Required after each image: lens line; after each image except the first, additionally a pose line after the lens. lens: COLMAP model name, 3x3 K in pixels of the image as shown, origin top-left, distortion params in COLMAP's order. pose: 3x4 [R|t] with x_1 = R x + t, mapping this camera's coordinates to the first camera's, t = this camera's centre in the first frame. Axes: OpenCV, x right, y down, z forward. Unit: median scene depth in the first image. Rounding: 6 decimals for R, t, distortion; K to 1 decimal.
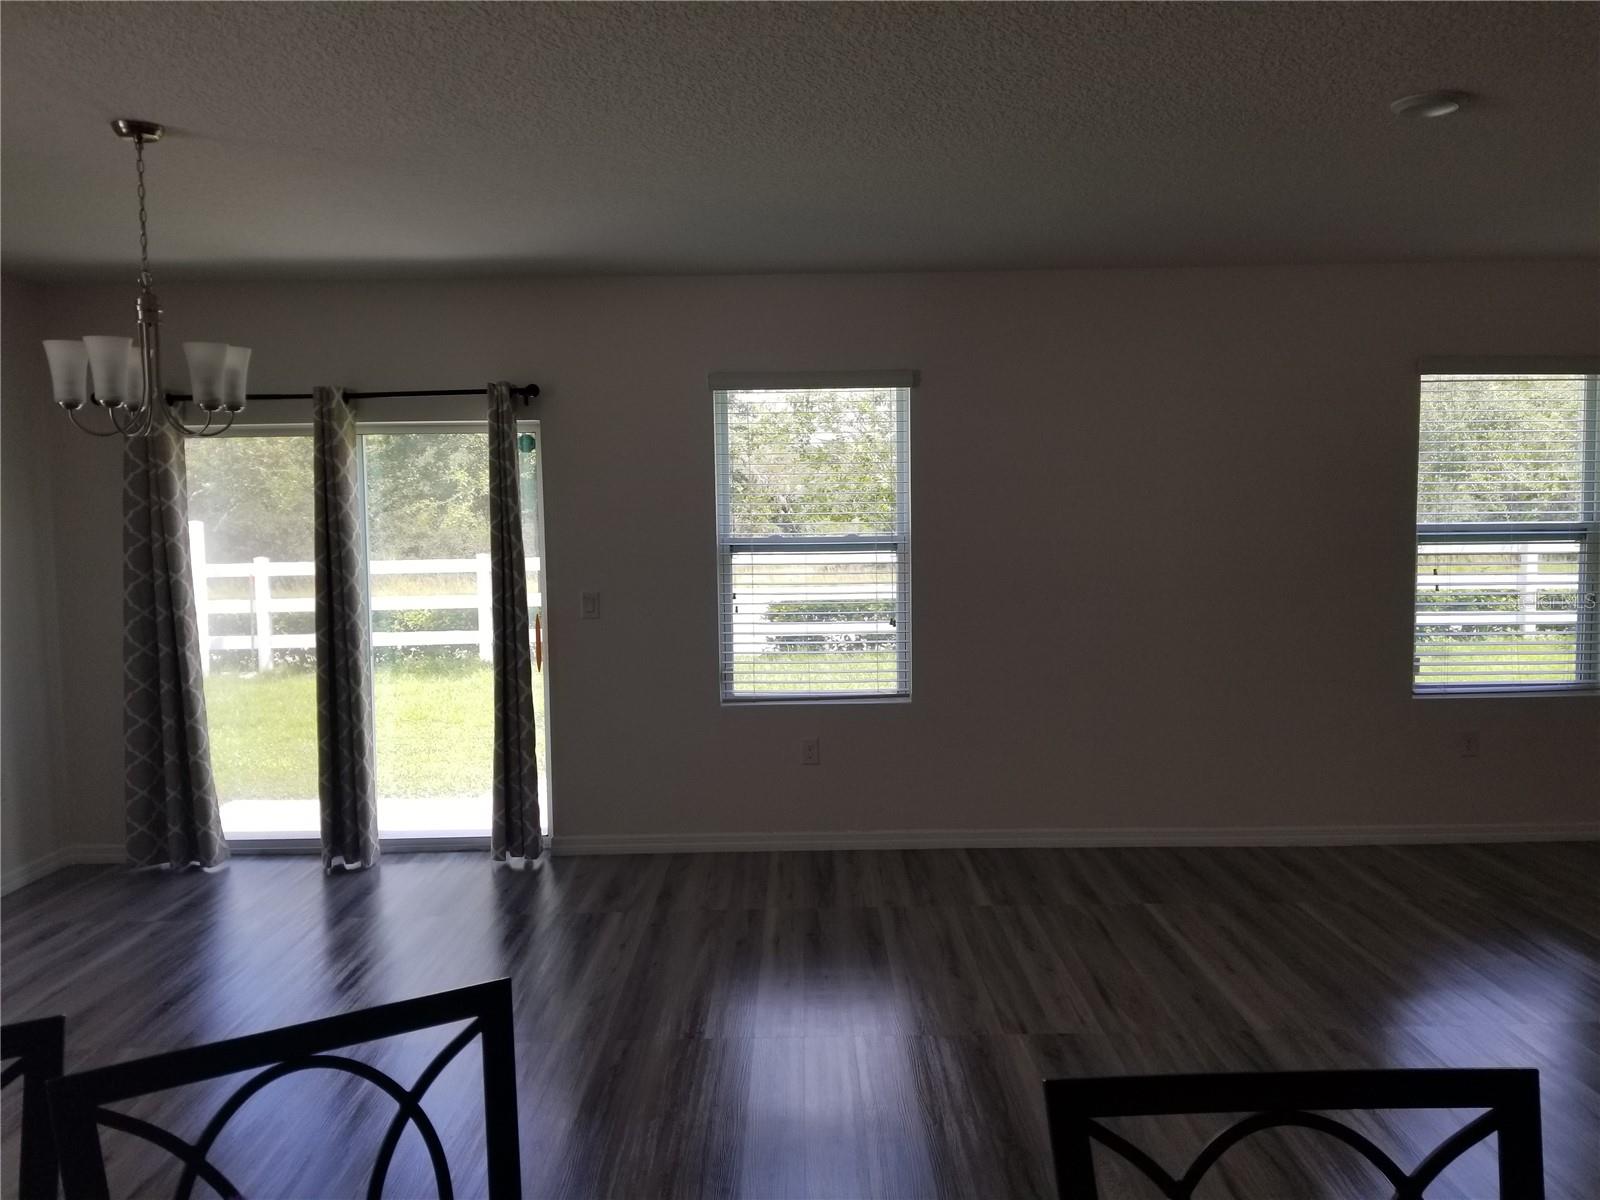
lens RADIAL K [[1235.0, 0, 820.4], [0, 1235.0, 601.7], [0, 0, 1]] dist [0.087461, -0.079865]
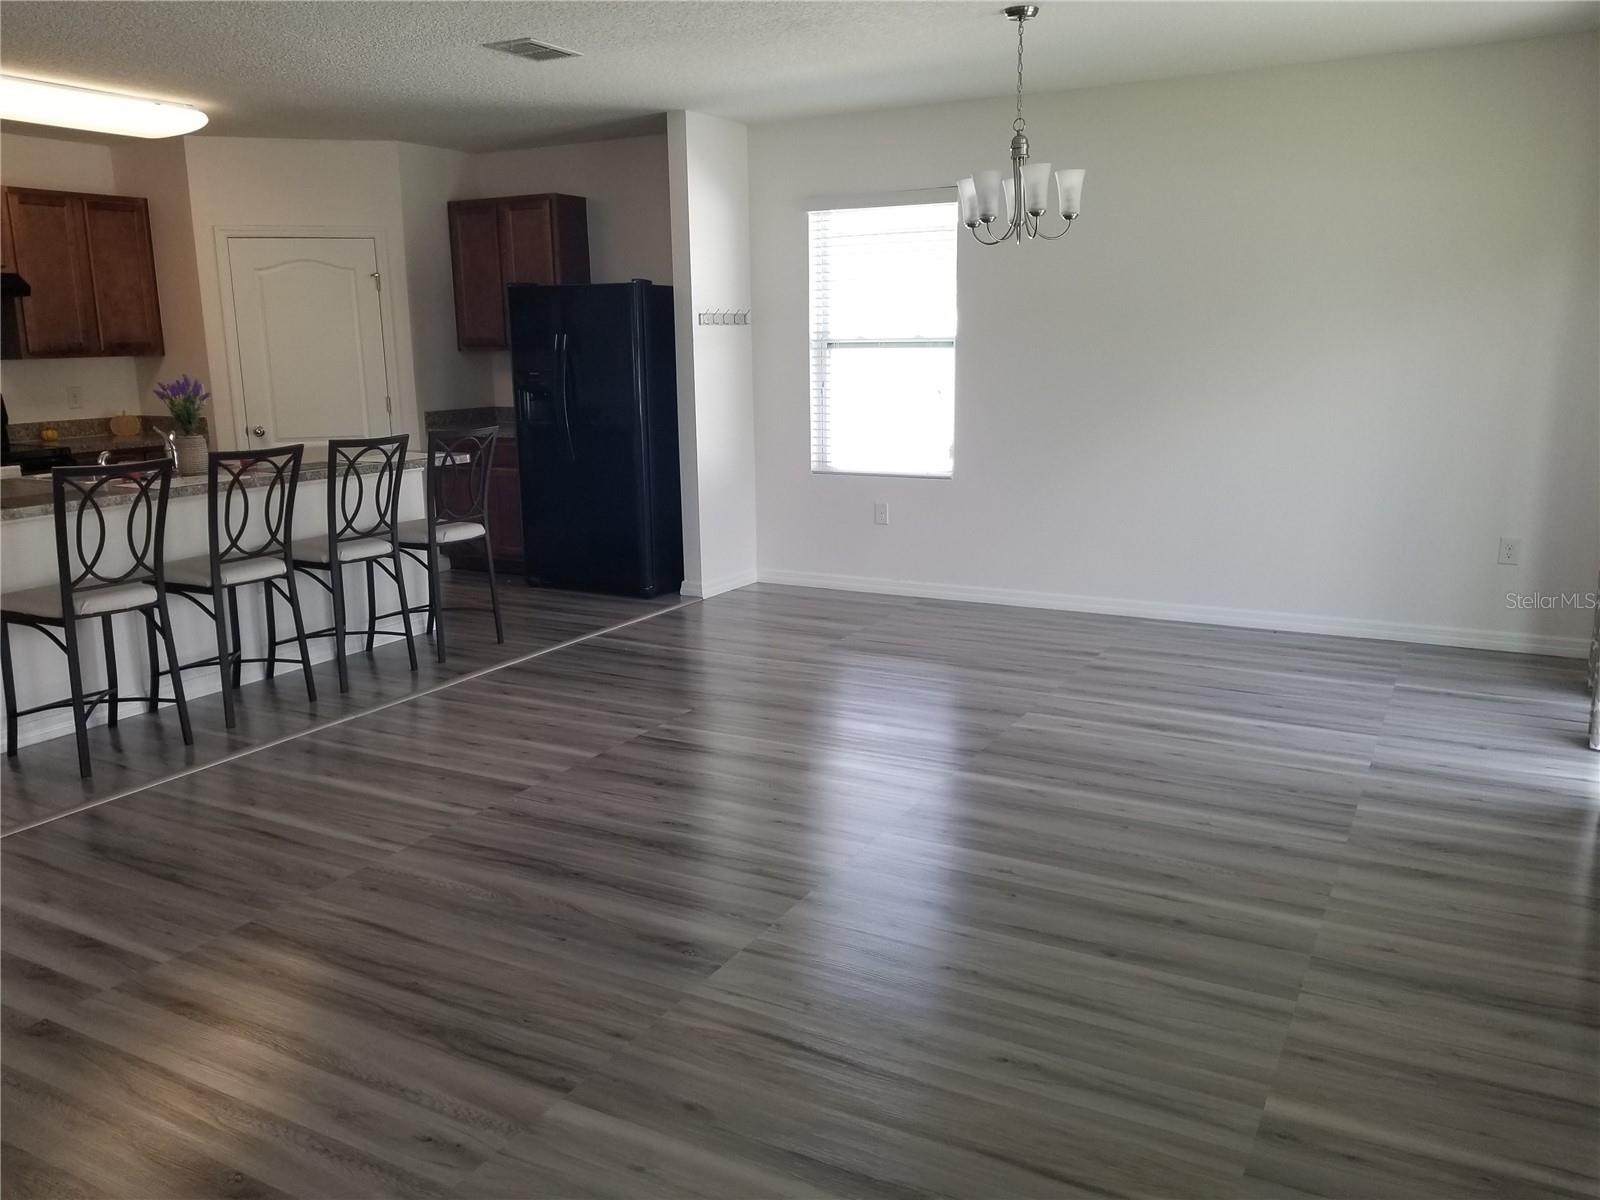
lens RADIAL K [[1257.7, 0, 802.4], [0, 1257.7, 594.7], [0, 0, 1]] dist [0.099774, -0.180201]
pose [[-0.487337, 0.197520, -0.850581, 0.578049], [-0.034901, 0.968897, 0.244991, -0.061531], [0.872516, 0.149079, -0.465286, 0.997017]]
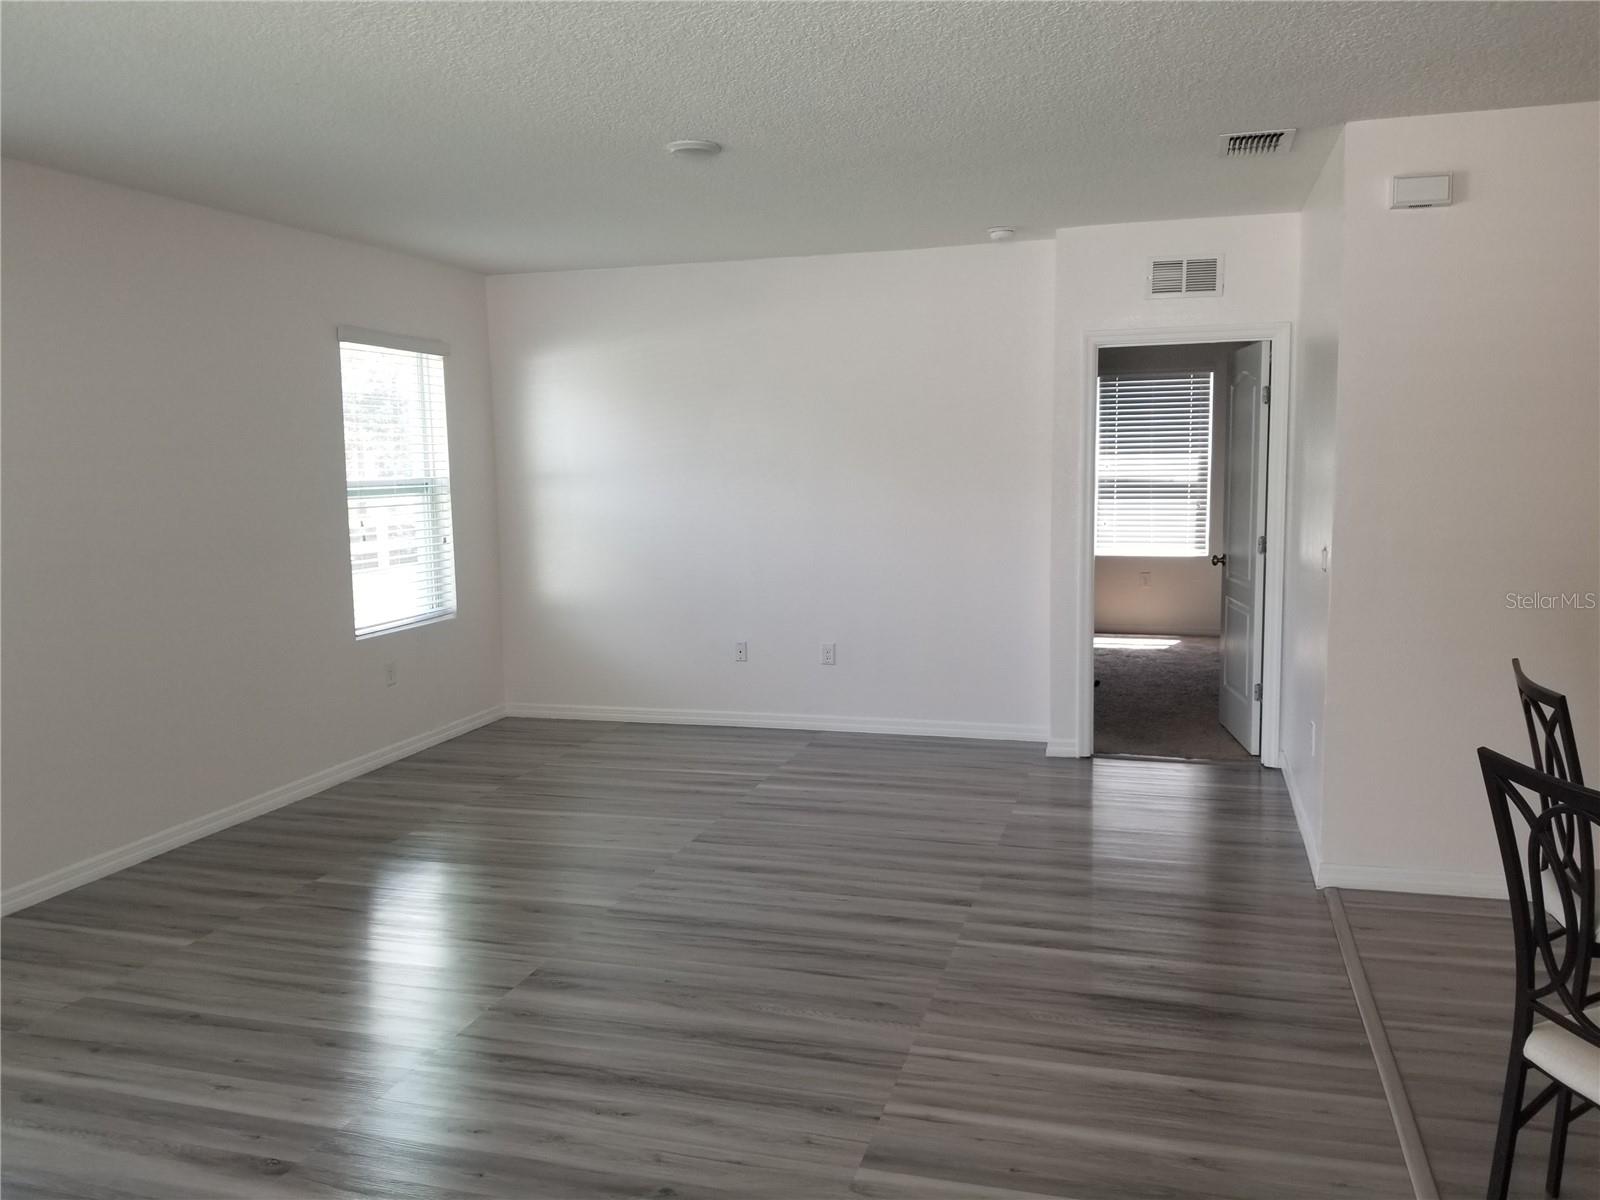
lens RADIAL K [[1257.7, 0, 802.4], [0, 1257.7, 594.7], [0, 0, 1]] dist [0.099774, -0.180201]
pose [[0.292801, -0.094188, 0.951523, -0.509722], [0.072770, 0.994445, 0.076044, -0.020180], [-0.953400, 0.046976, 0.298029, 0.331803]]
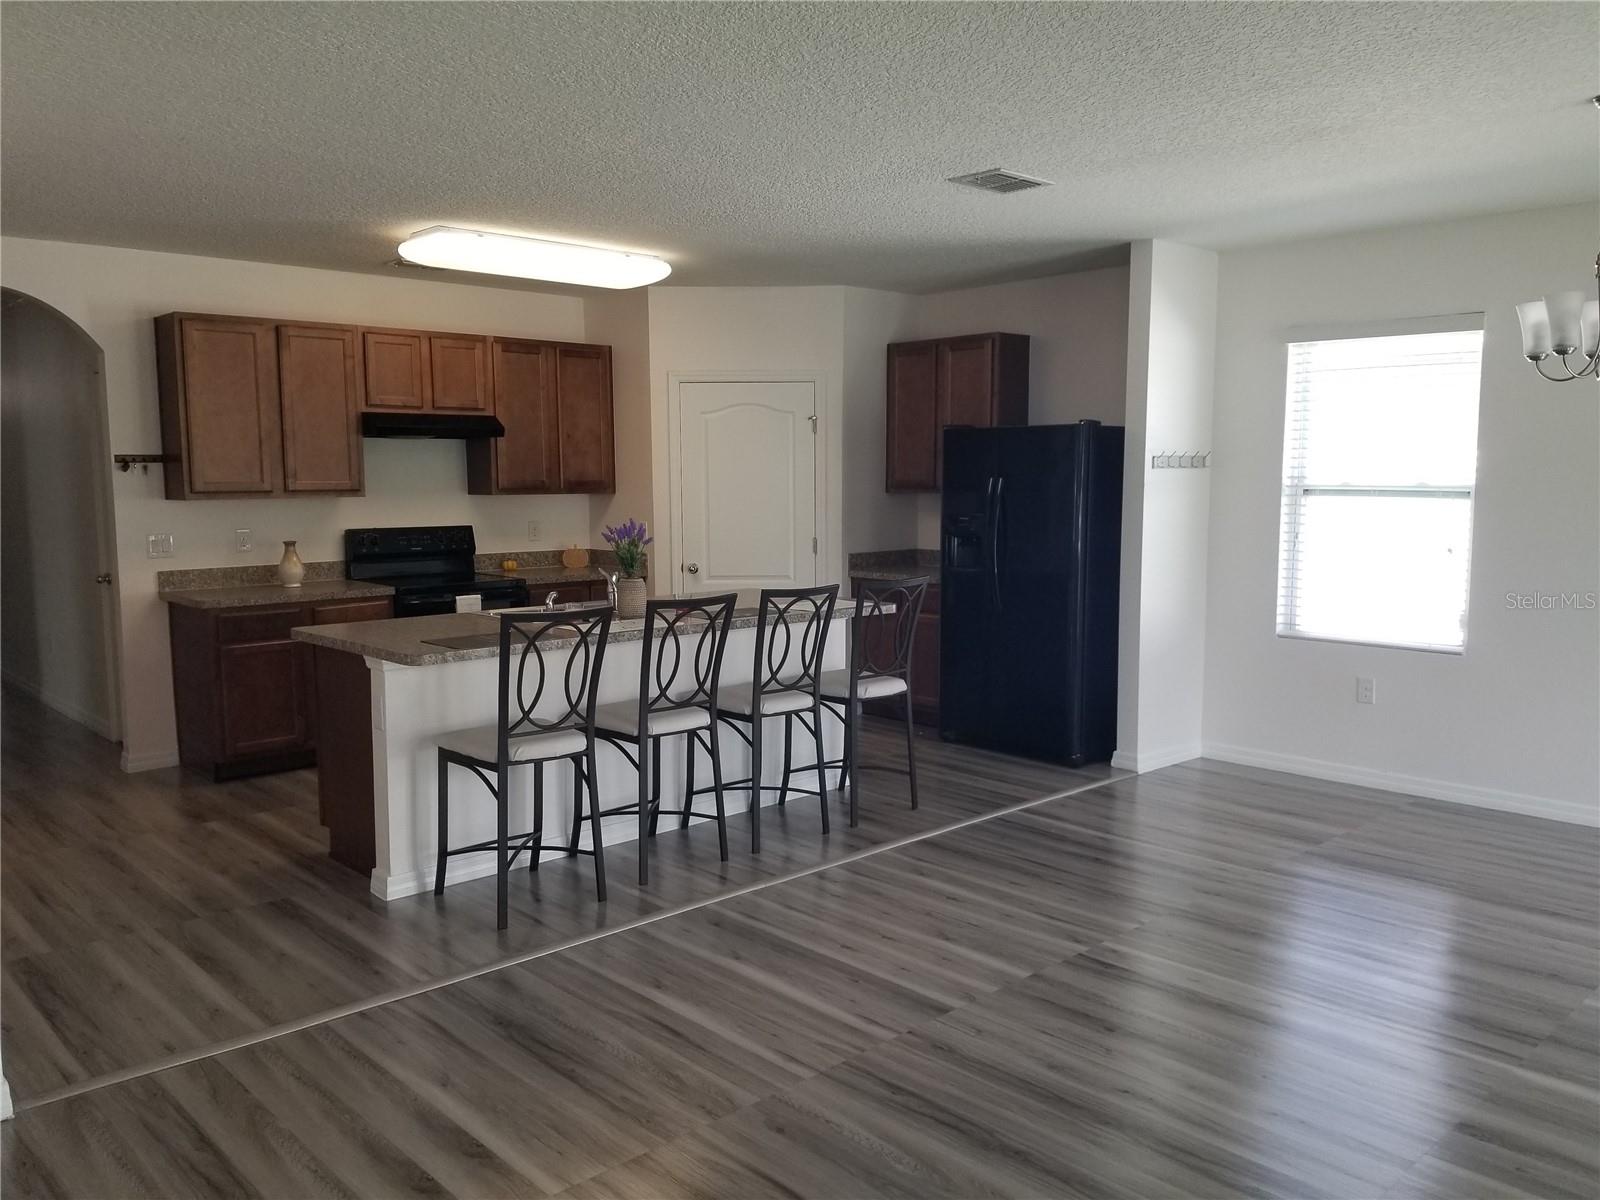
lens RADIAL K [[1257.7, 0, 802.4], [0, 1257.7, 594.7], [0, 0, 1]] dist [0.099774, -0.180201]
pose [[-0.731528, 0.084696, -0.676530, 0.507504], [-0.029972, 0.987301, 0.156010, -0.066197], [0.681152, 0.134403, -0.719700, 0.897157]]
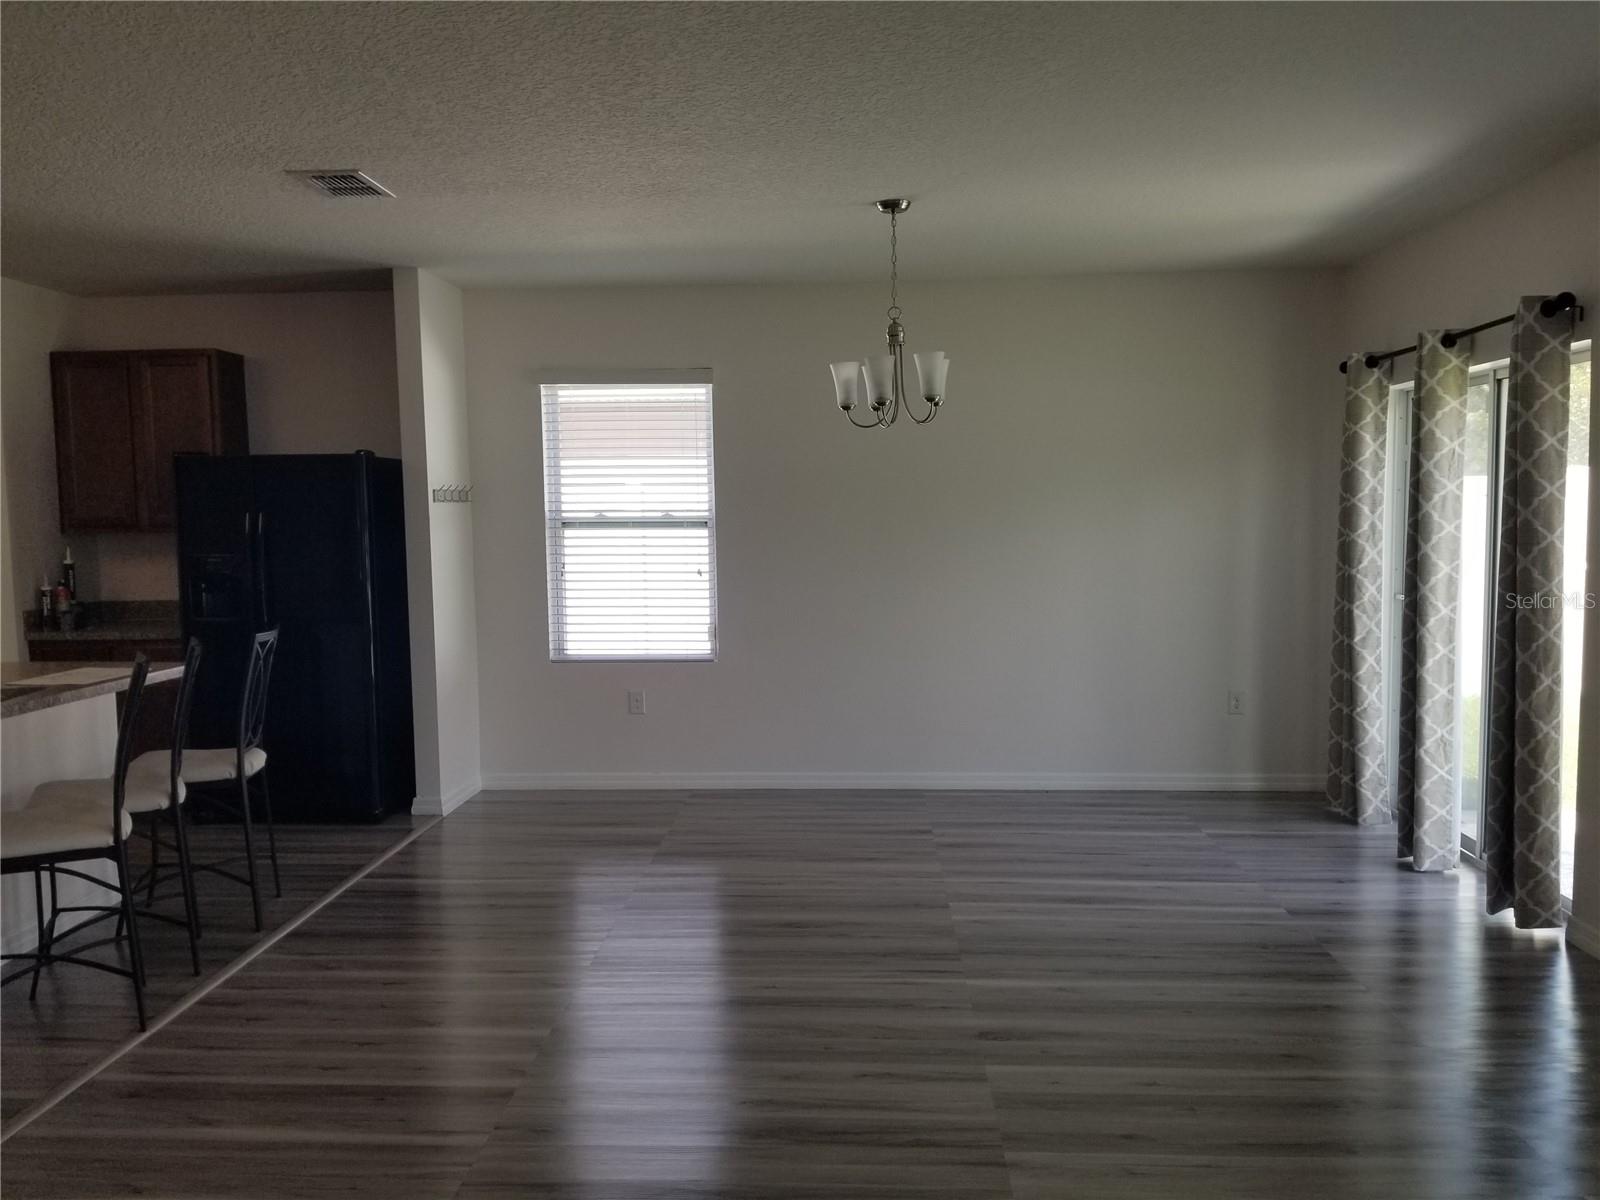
lens RADIAL K [[1257.7, 0, 802.4], [0, 1257.7, 594.7], [0, 0, 1]] dist [0.099774, -0.180201]
pose [[-0.056462, 0.088175, -0.994504, 0.596057], [-0.052407, 0.994458, 0.091146, -0.046627], [0.997028, 0.057266, -0.051528, 0.650110]]
